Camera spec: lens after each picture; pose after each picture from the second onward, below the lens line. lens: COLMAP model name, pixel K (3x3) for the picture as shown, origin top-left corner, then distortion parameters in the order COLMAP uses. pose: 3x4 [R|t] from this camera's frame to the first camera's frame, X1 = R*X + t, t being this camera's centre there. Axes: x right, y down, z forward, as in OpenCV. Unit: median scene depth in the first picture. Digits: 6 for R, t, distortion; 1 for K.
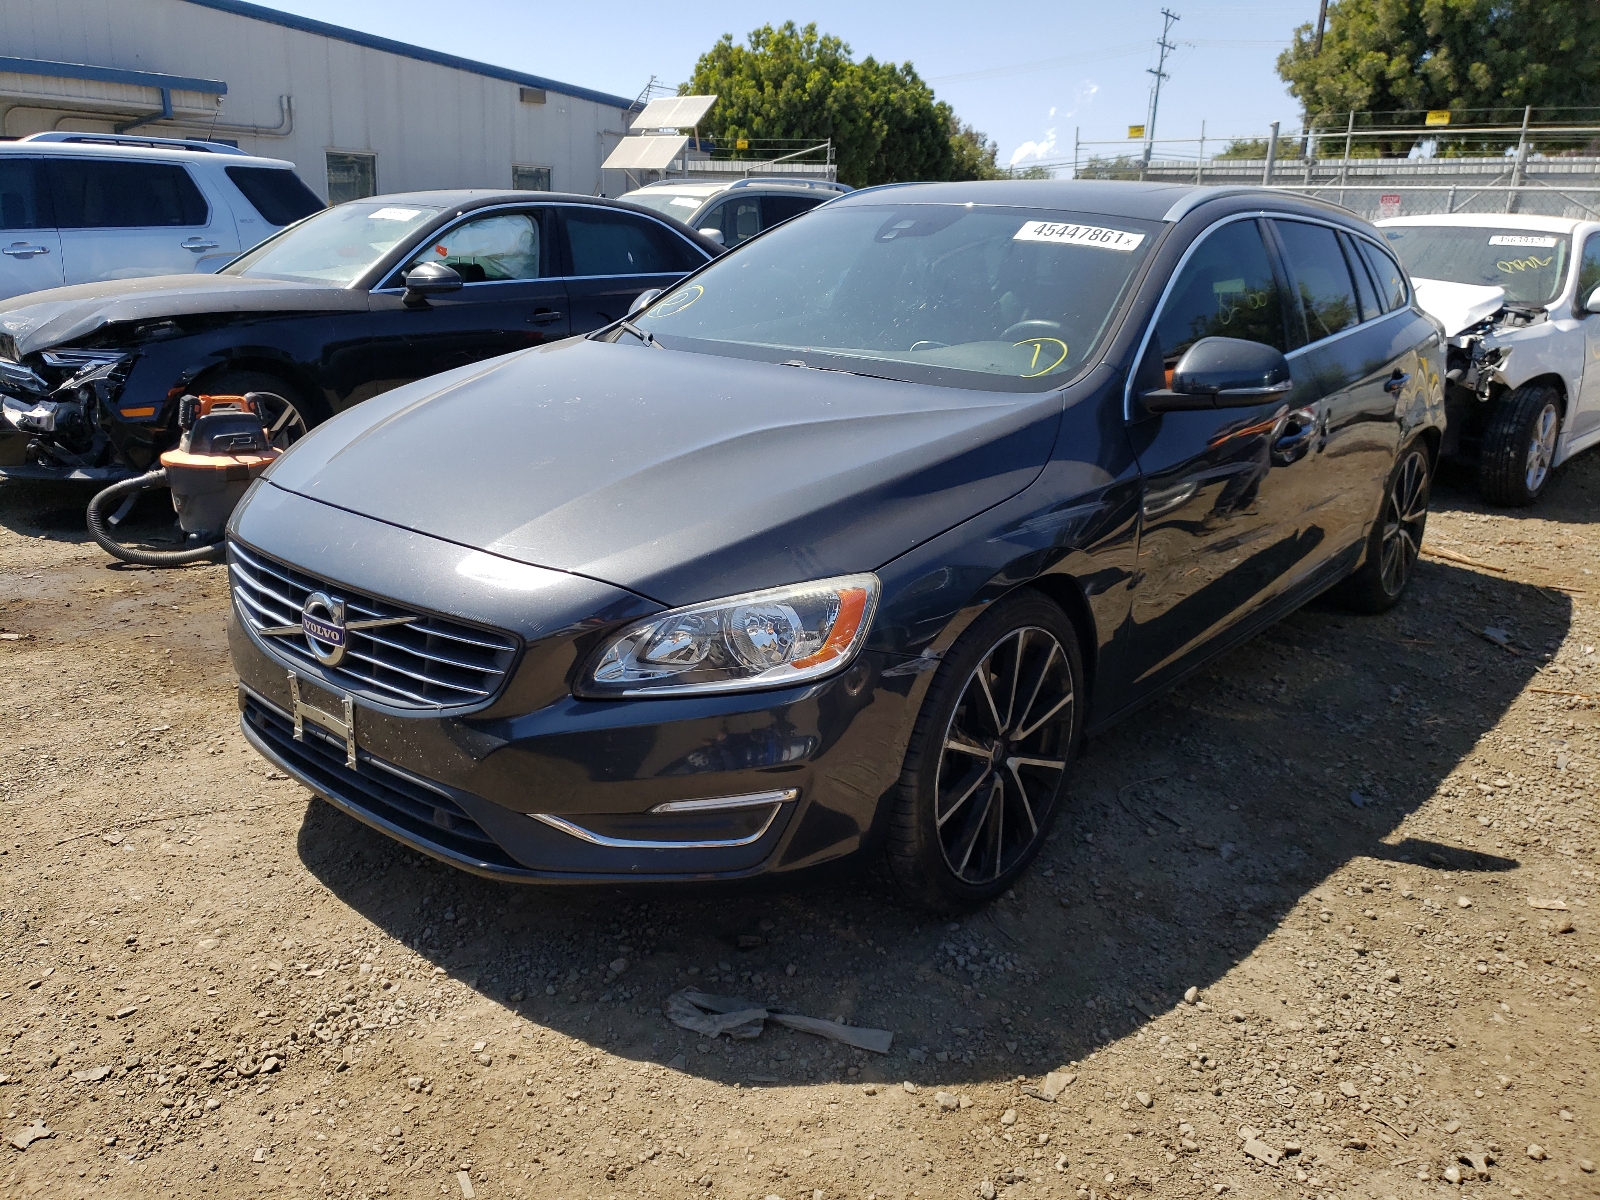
lens RADIAL K [[1268.0, 0, 800.0], [0, 1268.0, 600.0], [0, 0, 1]] dist [0.069724, 0.003137]
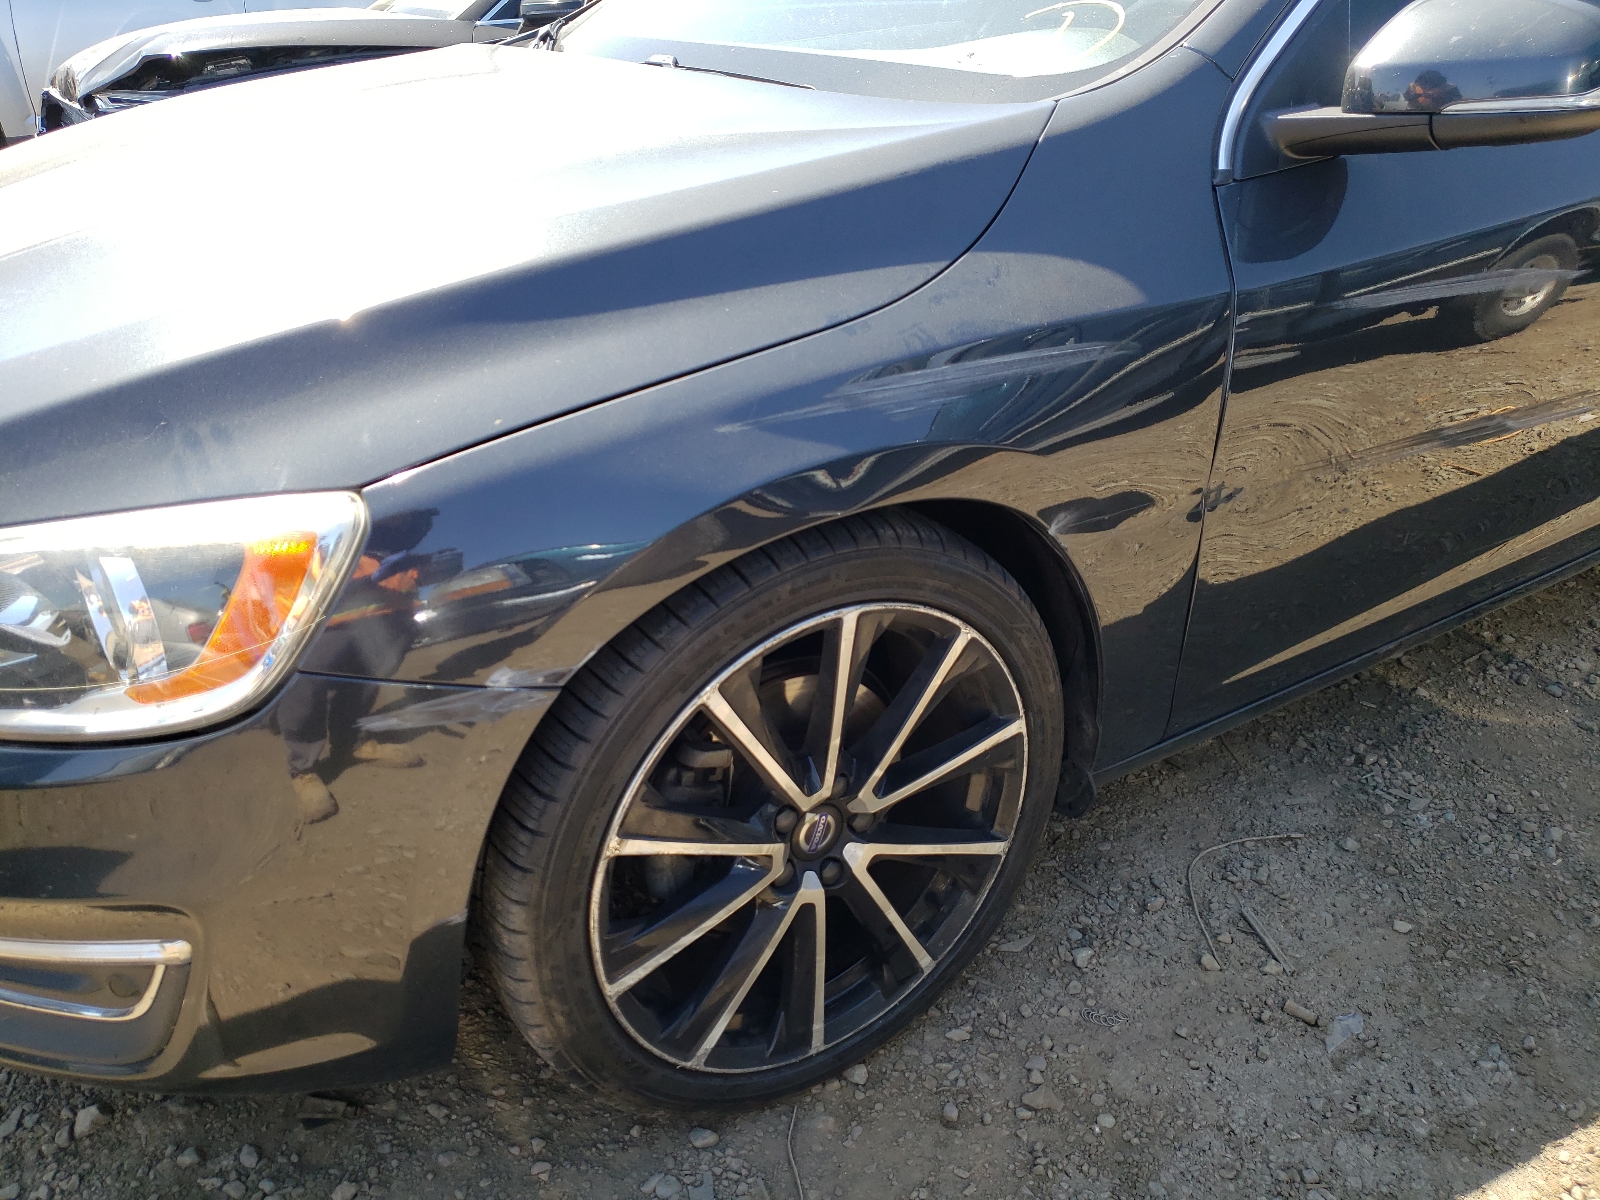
lens RADIAL K [[1268.0, 0, 800.0], [0, 1268.0, 600.0], [0, 0, 1]] dist [0.069724, 0.003137]
pose [[0.957979, 0.101147, -0.268414, 0.273376], [-0.058664, 0.985073, 0.161833, -0.055195], [0.280776, -0.139286, 0.949613, 0.517394]]
